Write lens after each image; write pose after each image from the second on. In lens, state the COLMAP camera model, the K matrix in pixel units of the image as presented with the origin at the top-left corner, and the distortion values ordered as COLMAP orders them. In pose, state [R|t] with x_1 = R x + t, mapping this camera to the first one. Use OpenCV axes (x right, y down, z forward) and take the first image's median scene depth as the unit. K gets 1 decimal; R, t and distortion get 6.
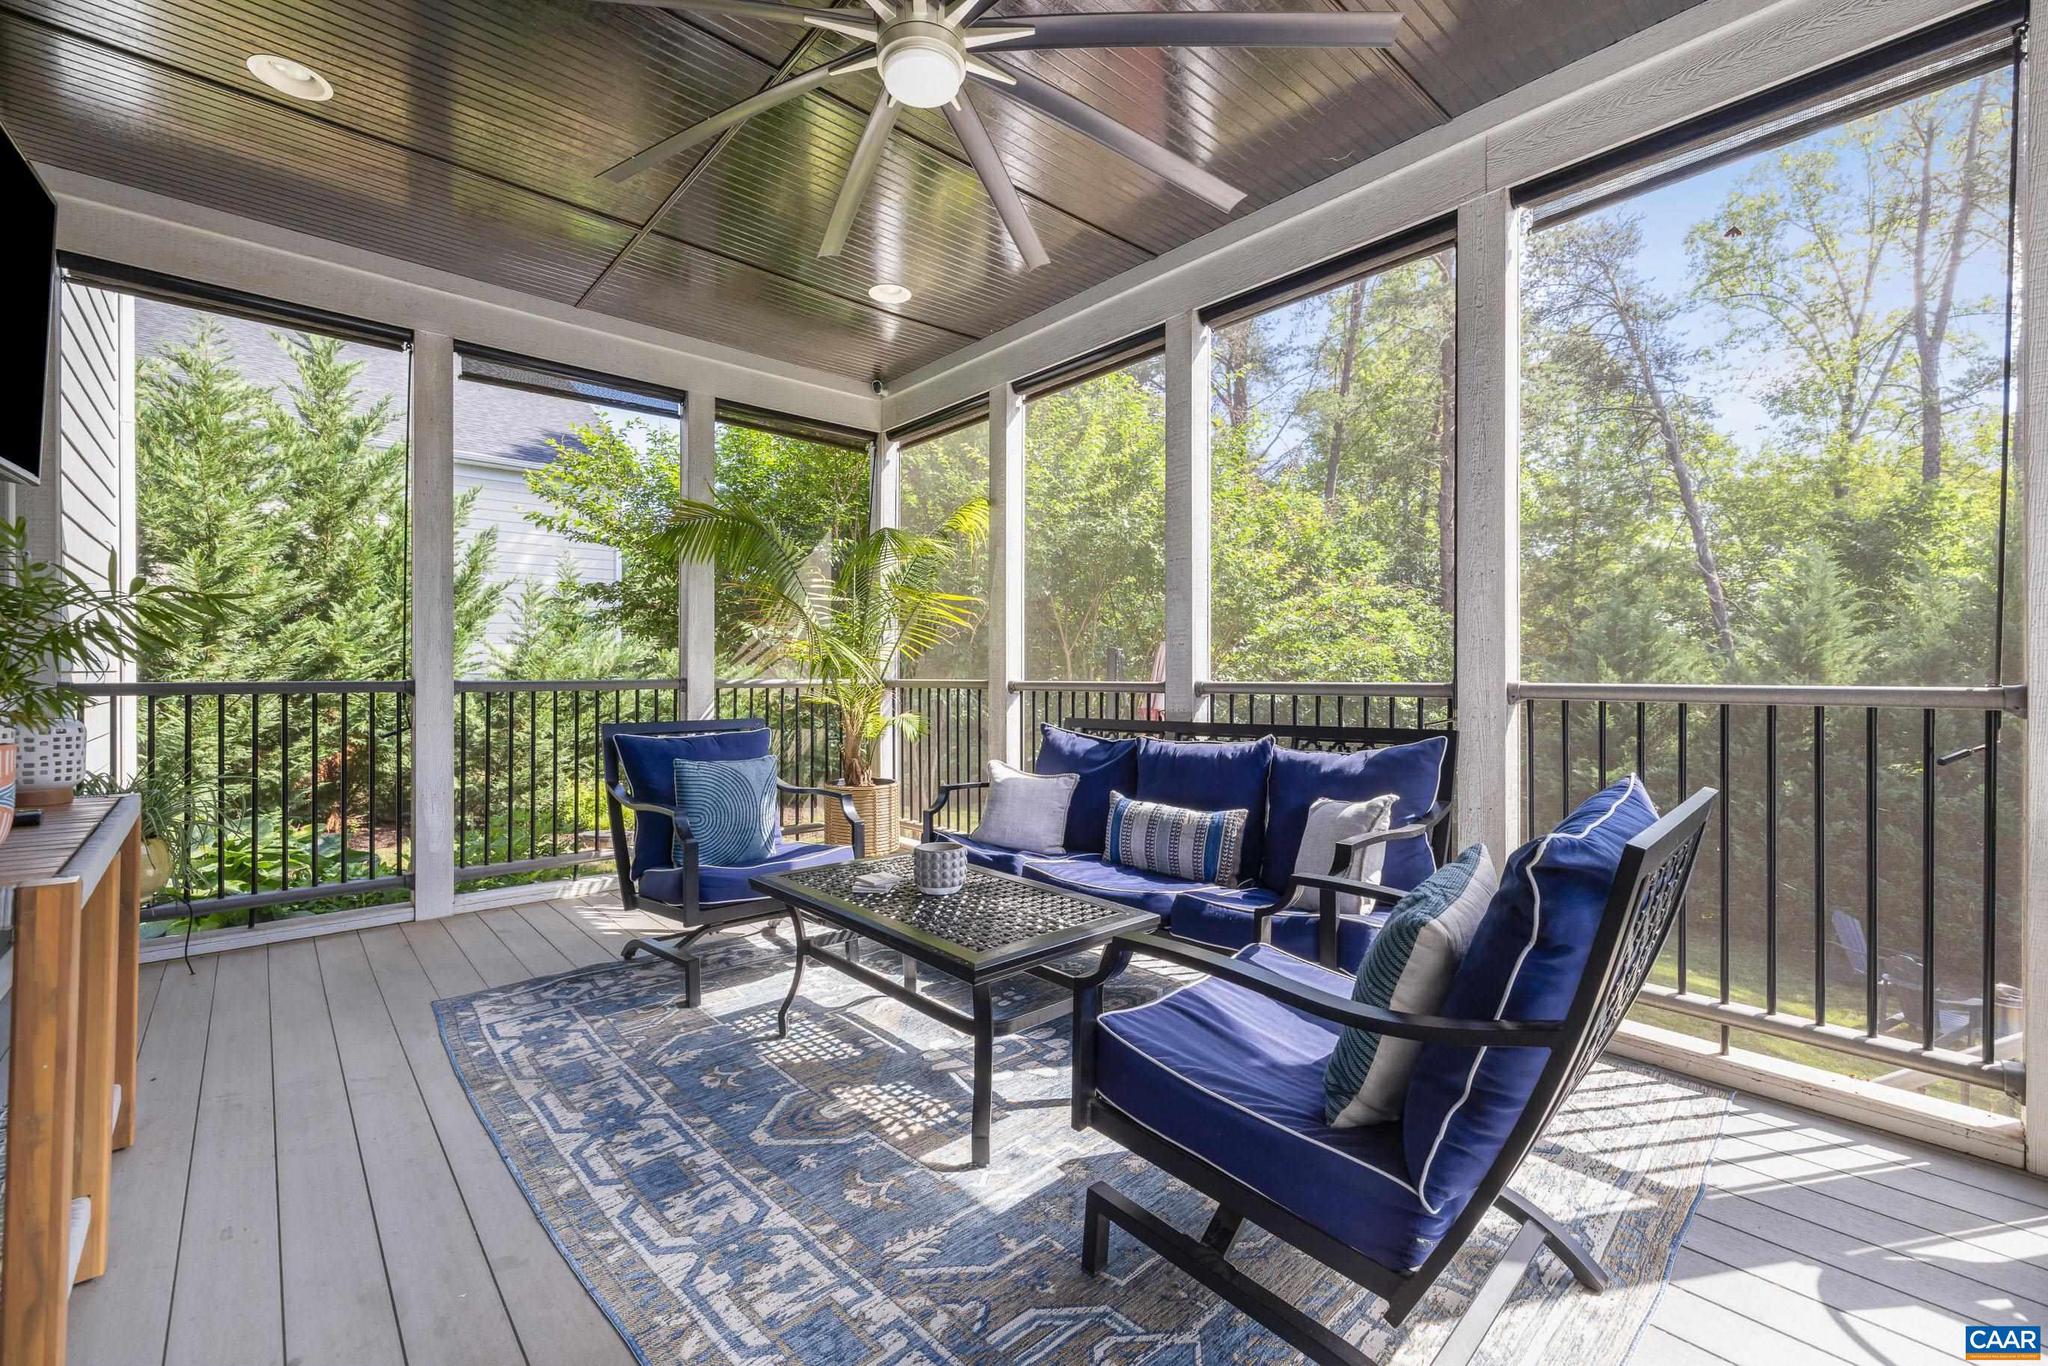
lens RADIAL K [[865.0, 0, 1028.0], [0, 865.0, 674.2], [0, 0, 1]] dist [0.001749, 0.000252]
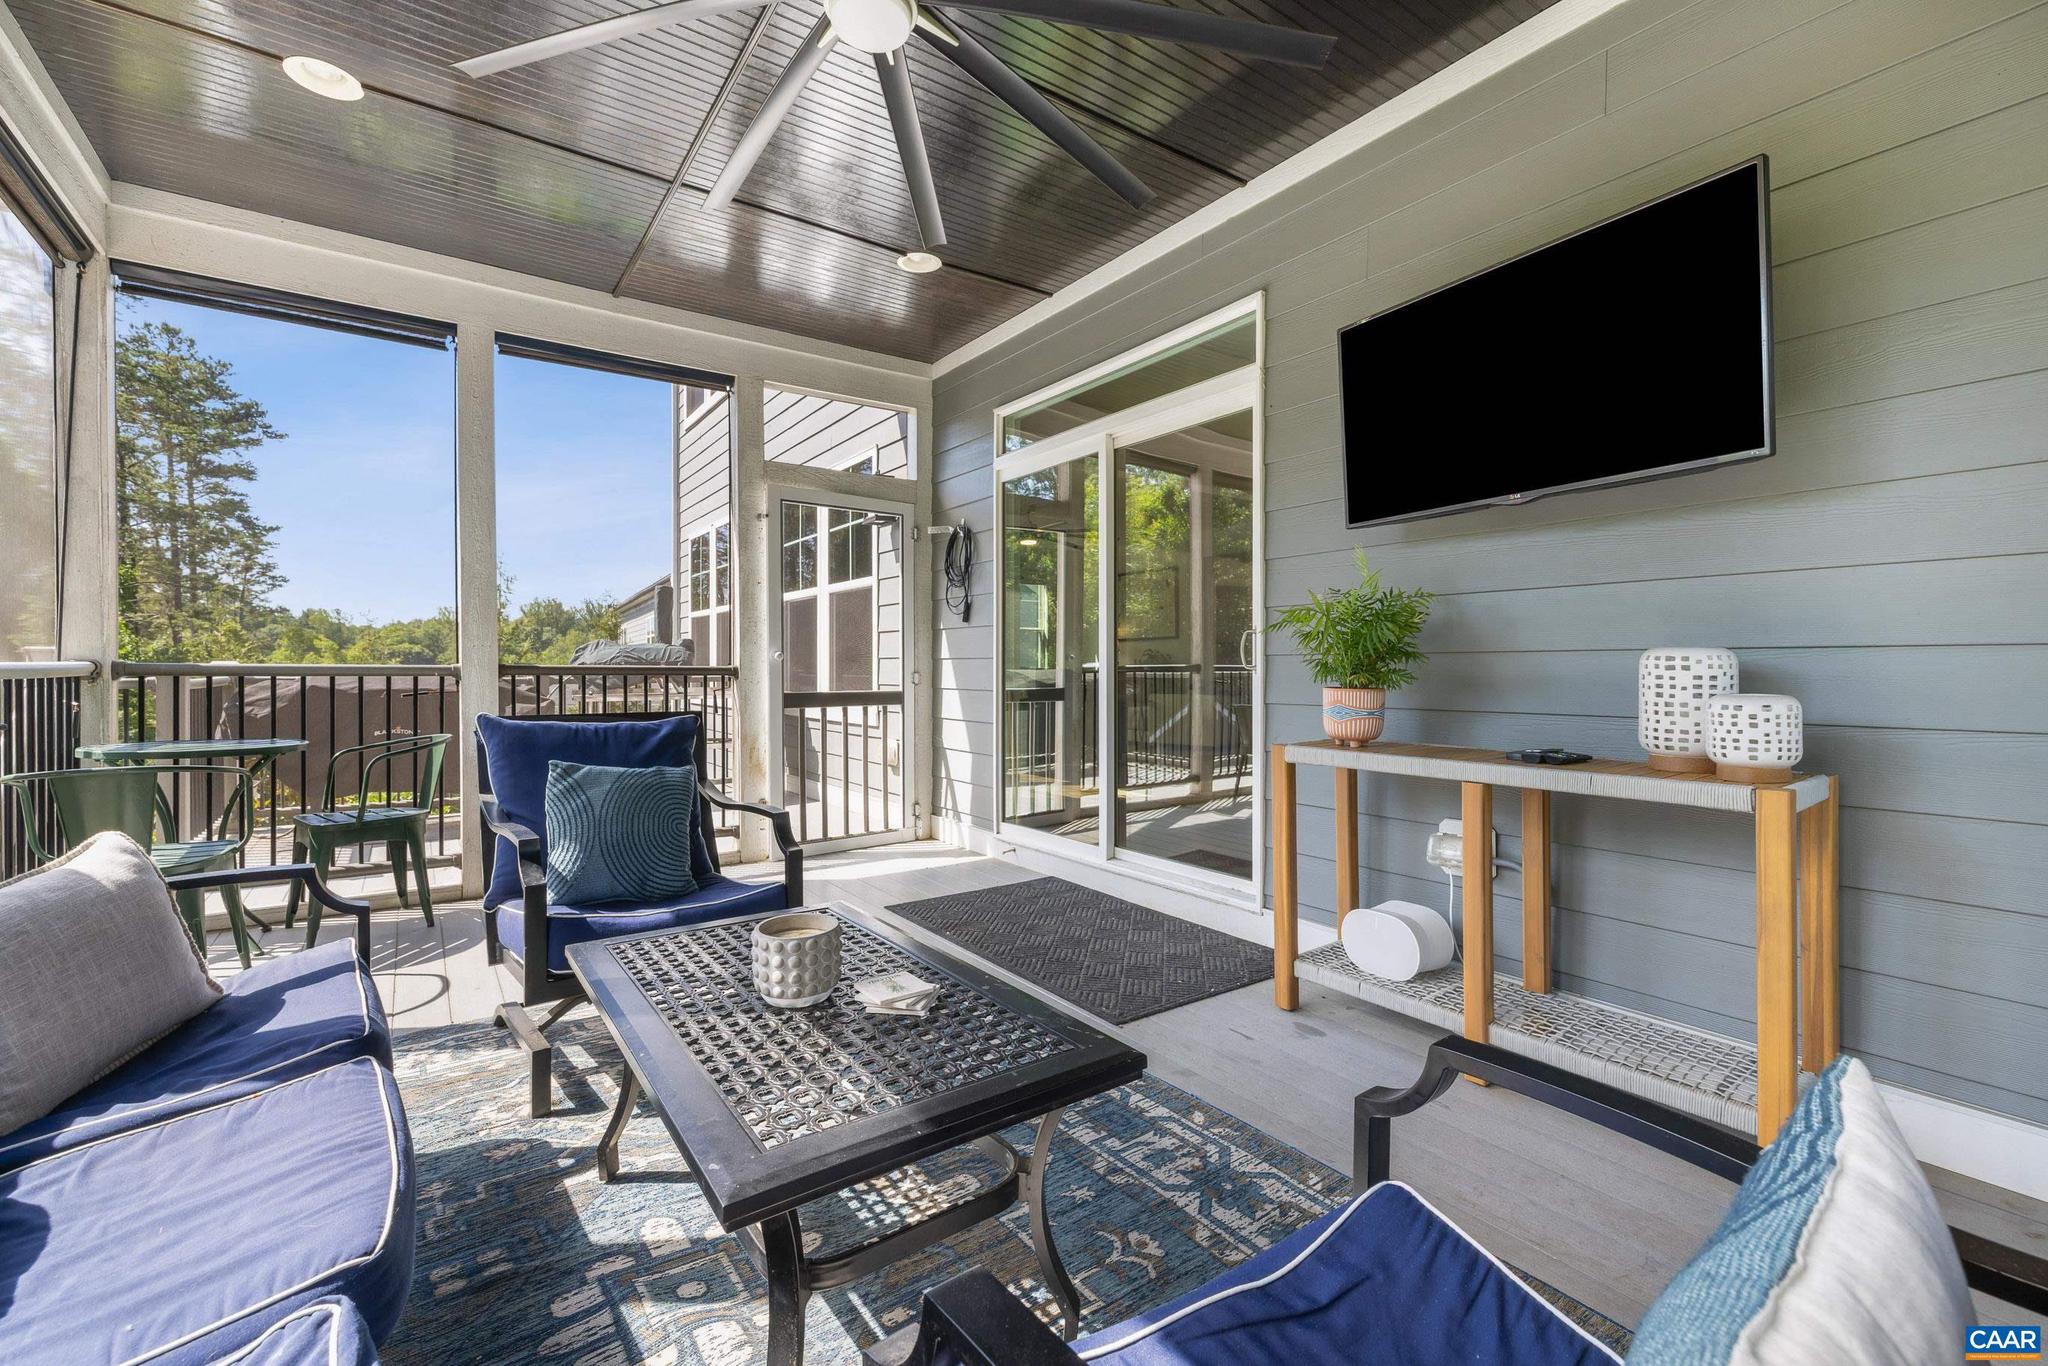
lens RADIAL K [[865.0, 0, 1028.0], [0, 865.0, 674.2], [0, 0, 1]] dist [0.001749, 0.000252]
pose [[-0.993004, 0.002143, 0.118059, -0.413247], [0.001971, 0.999997, -0.001577, 0.028494], [-0.118062, -0.001333, -0.993005, 1.944769]]
